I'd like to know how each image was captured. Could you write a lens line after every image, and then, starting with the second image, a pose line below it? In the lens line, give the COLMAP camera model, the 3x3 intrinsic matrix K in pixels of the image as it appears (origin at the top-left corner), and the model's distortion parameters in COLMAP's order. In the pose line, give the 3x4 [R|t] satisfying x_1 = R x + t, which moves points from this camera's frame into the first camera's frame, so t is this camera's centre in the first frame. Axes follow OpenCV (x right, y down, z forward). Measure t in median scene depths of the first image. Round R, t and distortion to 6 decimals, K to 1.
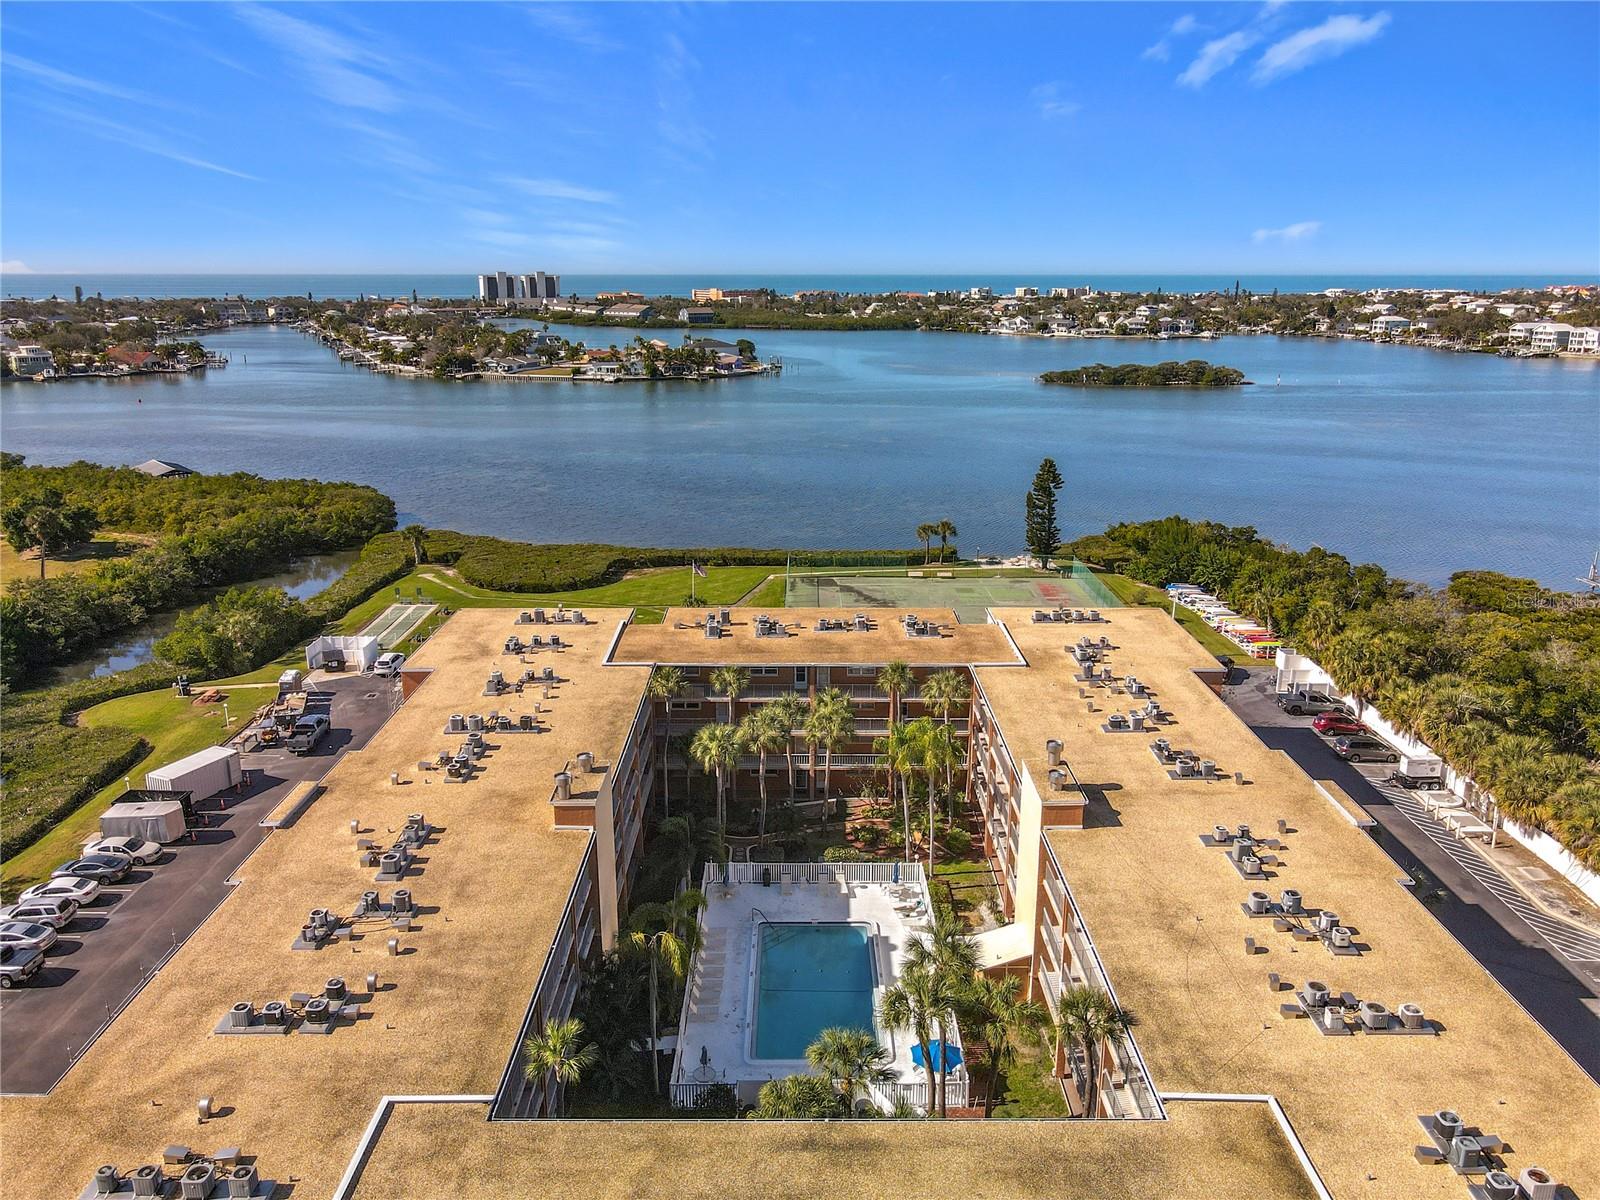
lens RADIAL K [[1185.6, 0, 800.0], [0, 1185.6, 600.0], [0, 0, 1]] dist [0.001590, 0.000647]
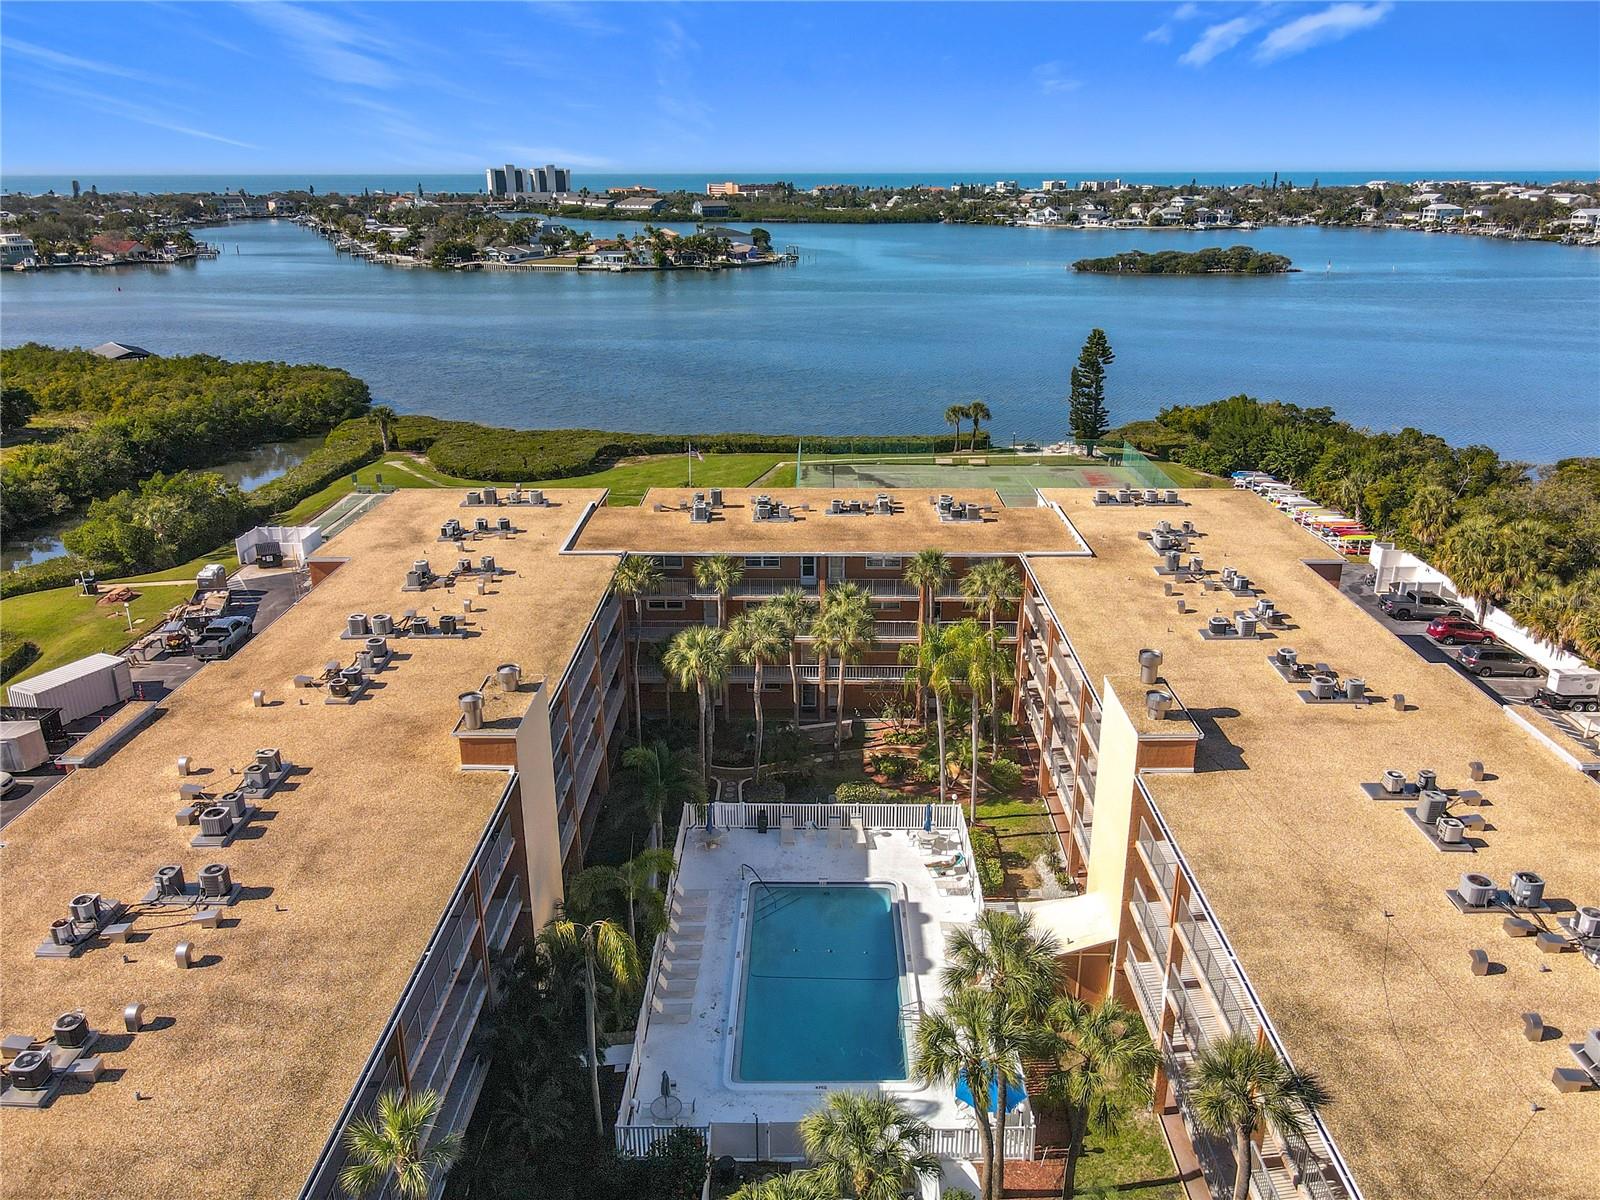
lens RADIAL K [[1185.6, 0, 800.0], [0, 1185.6, 600.0], [0, 0, 1]] dist [0.001590, 0.000647]
pose [[0.999878, 0.002357, -0.015444, 0.004951], [-0.001153, 0.996992, 0.077495, 0.015509], [0.015580, -0.077468, 0.996873, 0.133639]]
